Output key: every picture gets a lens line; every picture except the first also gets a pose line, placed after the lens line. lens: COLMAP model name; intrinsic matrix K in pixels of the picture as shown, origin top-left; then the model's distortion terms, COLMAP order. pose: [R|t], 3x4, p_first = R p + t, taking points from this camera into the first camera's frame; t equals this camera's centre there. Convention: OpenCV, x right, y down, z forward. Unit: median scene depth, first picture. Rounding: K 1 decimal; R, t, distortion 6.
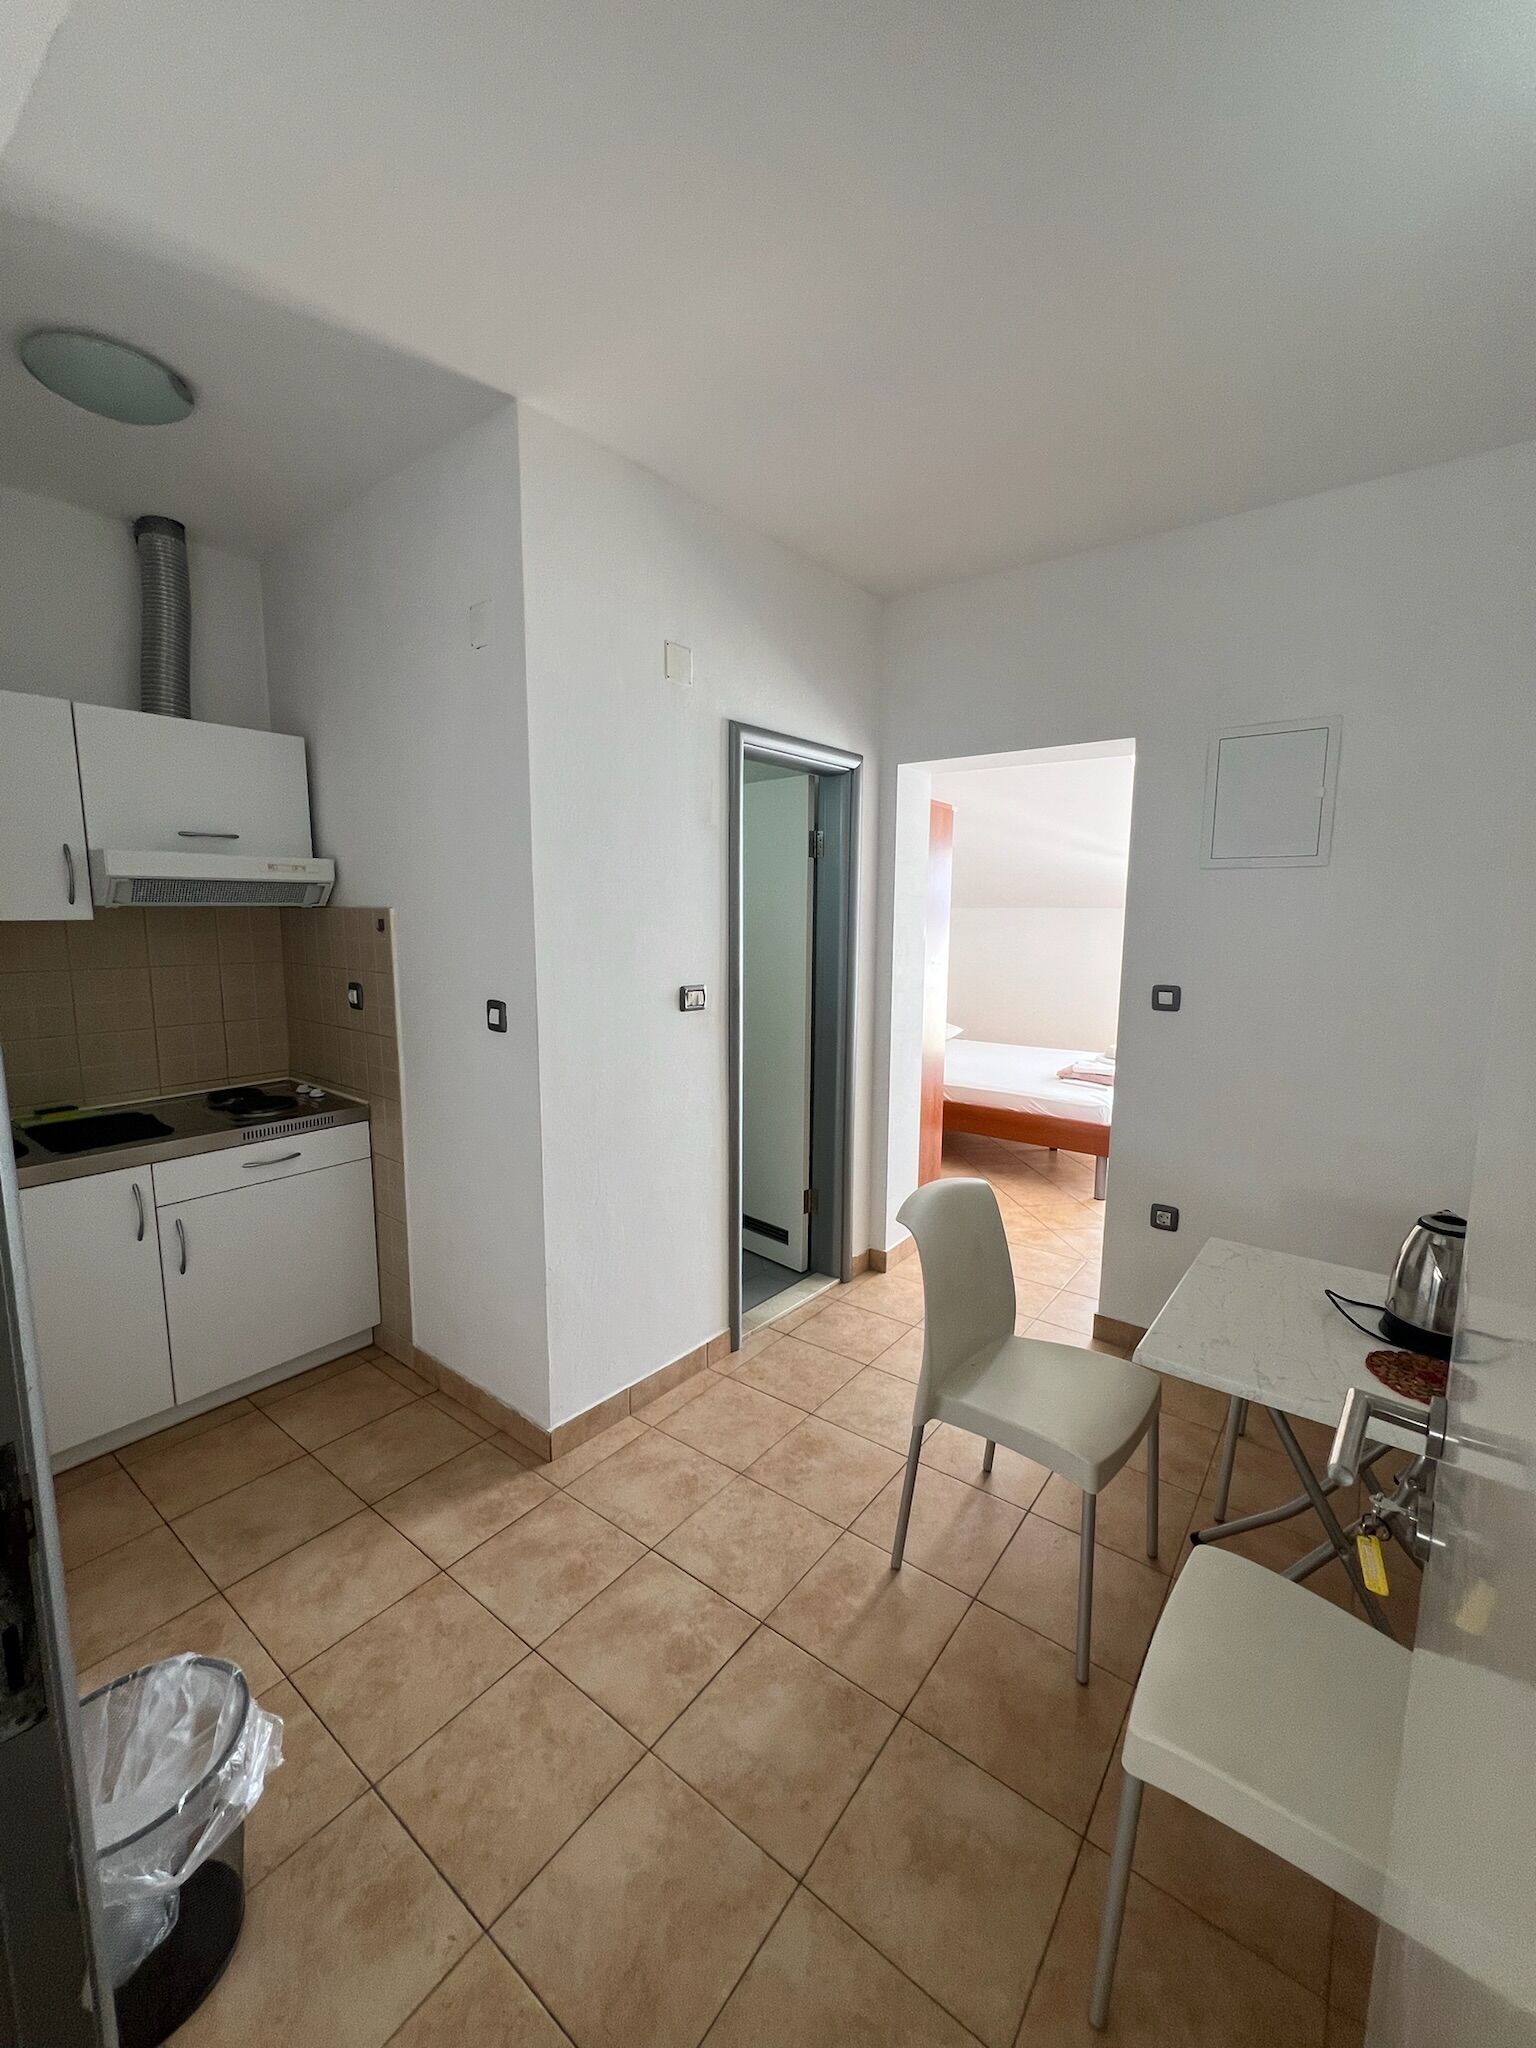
lens RADIAL K [[818.8, 0, 769.4], [0, 818.8, 1021.9], [0, 0, 1]] dist [-0.001217, 0.000273]
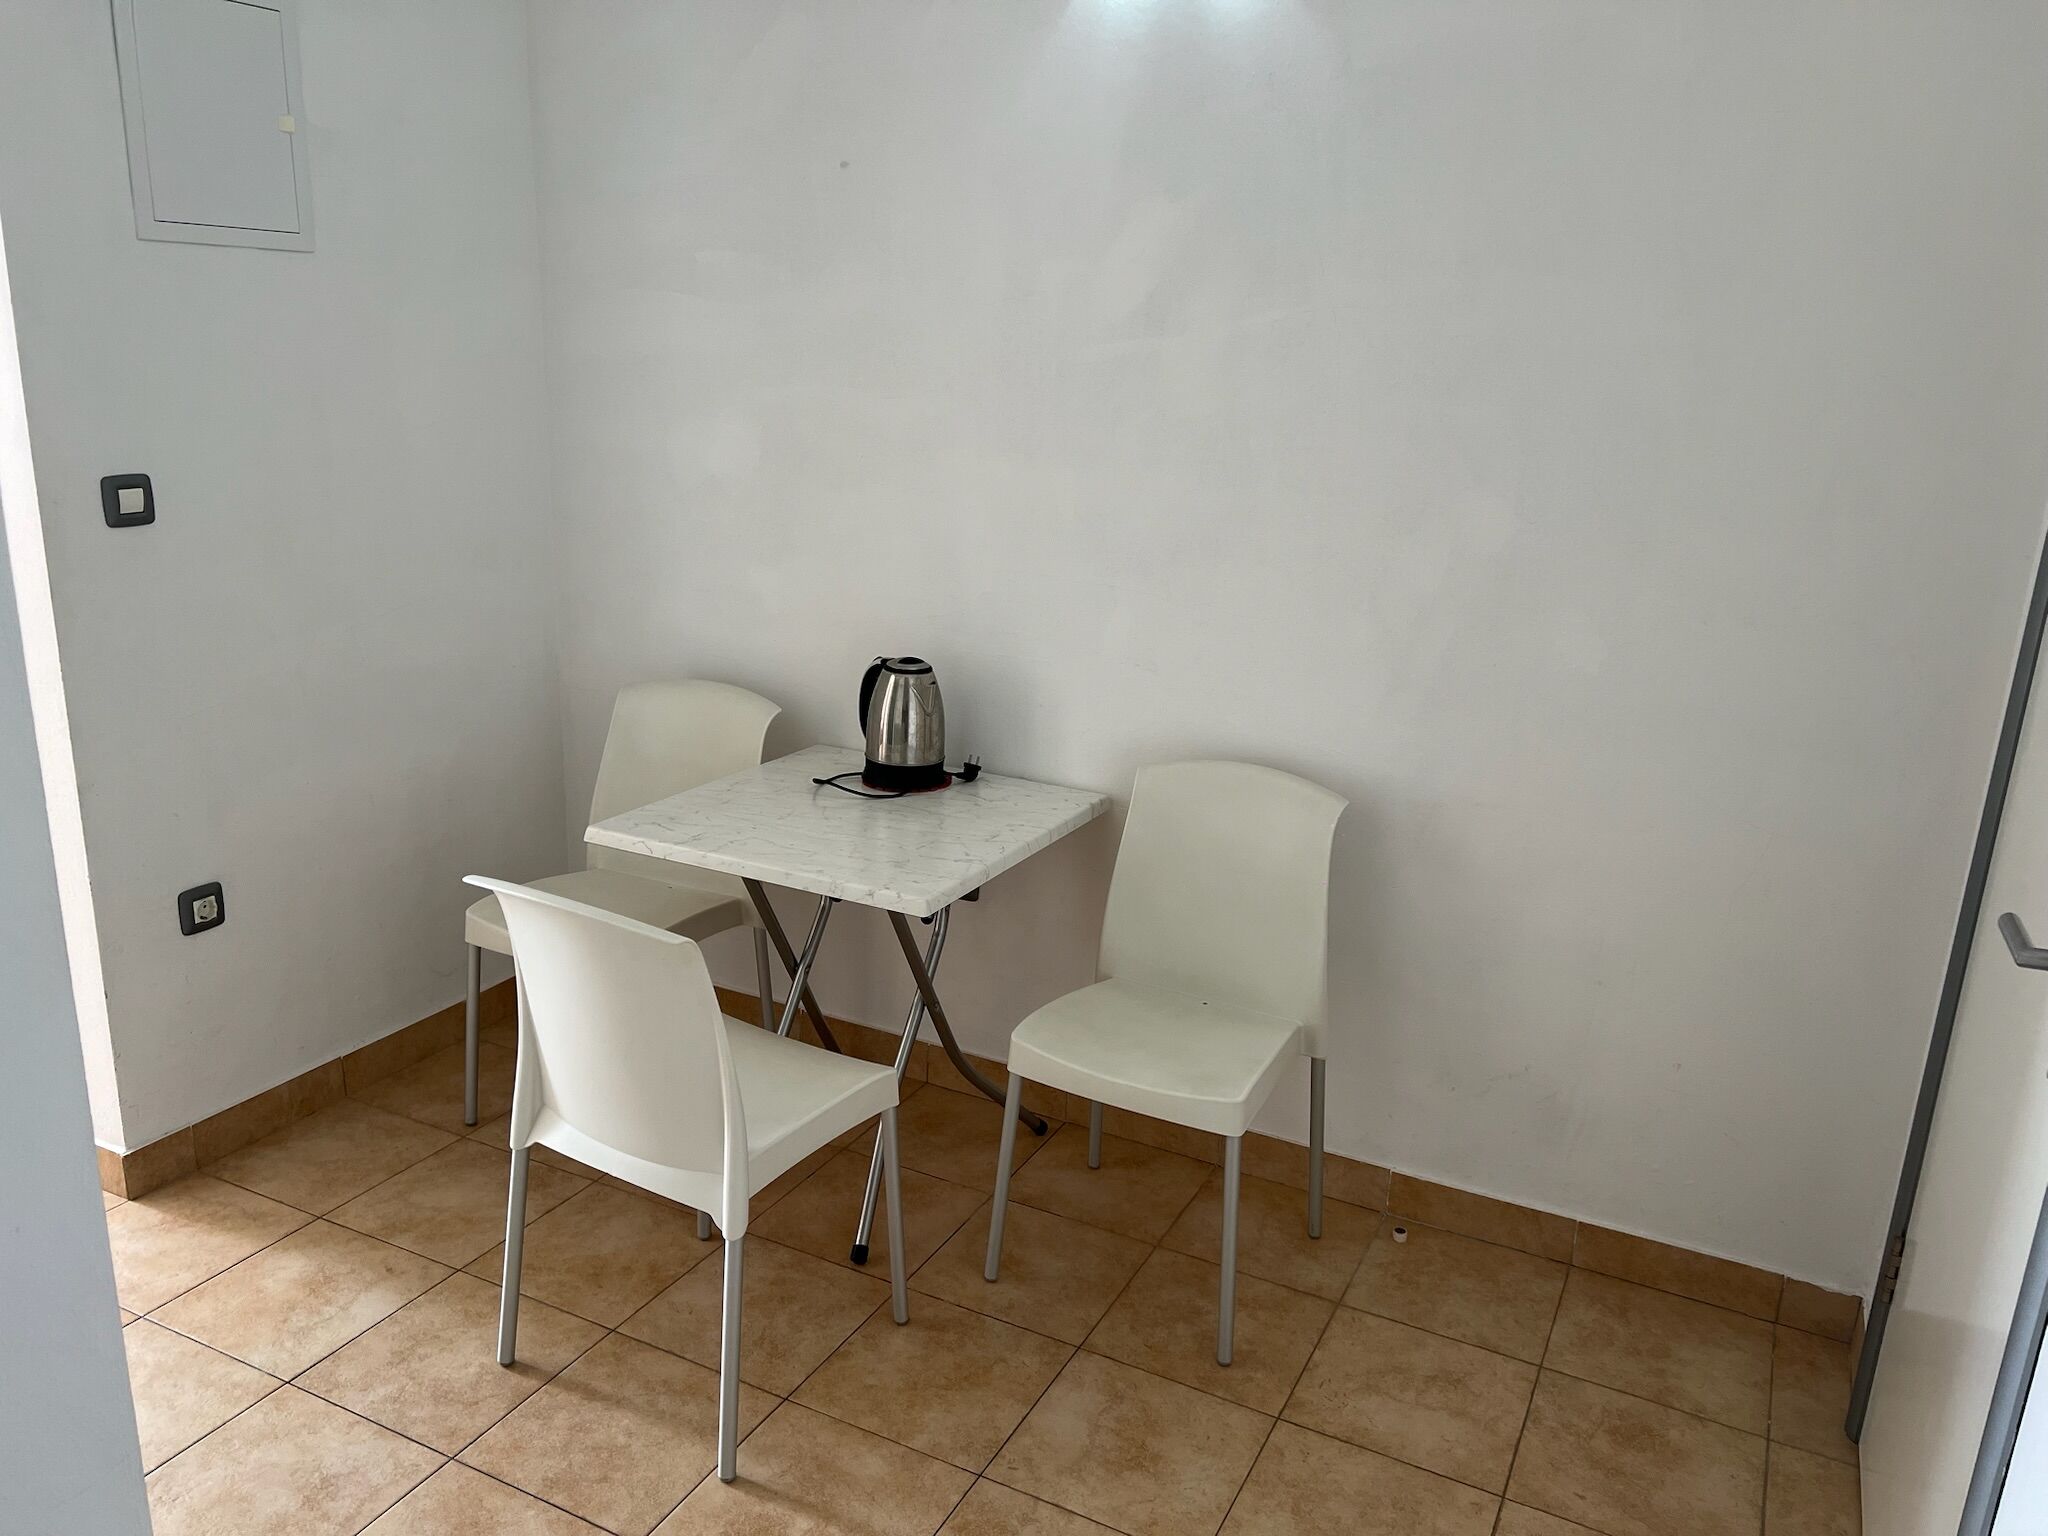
lens RADIAL K [[1542.6, 0, 1025.3], [0, 1542.6, 789.0], [0, 0, 1]] dist [0.090045, -0.129947]
pose [[-0.181981, -0.292987, 0.938638, -0.651877], [0.088515, 0.945821, 0.312390, -0.128205], [-0.979310, 0.139932, -0.146188, 0.694716]]
